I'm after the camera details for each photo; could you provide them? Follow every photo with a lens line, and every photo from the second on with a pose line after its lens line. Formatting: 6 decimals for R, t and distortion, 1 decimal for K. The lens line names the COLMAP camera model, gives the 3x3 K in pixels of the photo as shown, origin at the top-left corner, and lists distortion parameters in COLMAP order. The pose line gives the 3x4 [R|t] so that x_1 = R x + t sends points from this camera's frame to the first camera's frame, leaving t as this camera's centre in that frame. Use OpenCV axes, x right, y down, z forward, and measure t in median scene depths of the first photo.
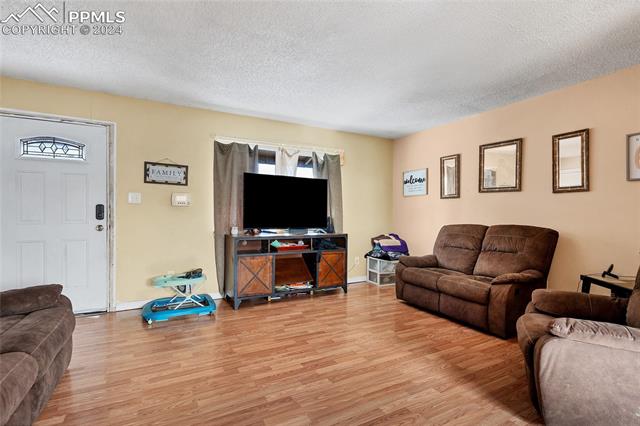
lens RADIAL K [[298.6, 0, 320.0], [0, 298.6, 213.0], [0, 0, 1]] dist [-0.000595, 0.000699]
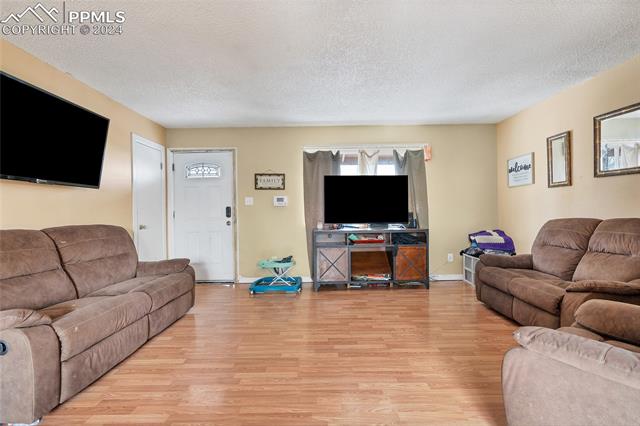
lens RADIAL K [[289.2, 0, 323.3], [0, 289.2, 211.0], [0, 0, 1]] dist [0.000529, 0.000296]
pose [[0.883092, -0.021277, -0.468717, 0.285428], [0.023580, 0.999721, -0.000955, 0.003719], [0.468606, -0.010209, 0.883348, -0.003585]]
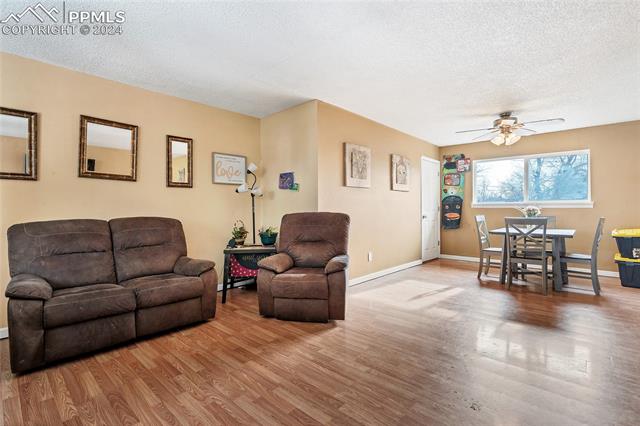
lens RADIAL K [[300.7, 0, 315.6], [0, 300.7, 209.0], [0, 0, 1]] dist [-0.000216, 0.000687]
pose [[-0.307508, -0.009290, 0.951500, -0.408282], [-0.006732, 0.999949, 0.007588, 0.003288], [-0.951522, -0.004072, -0.307555, 0.735079]]
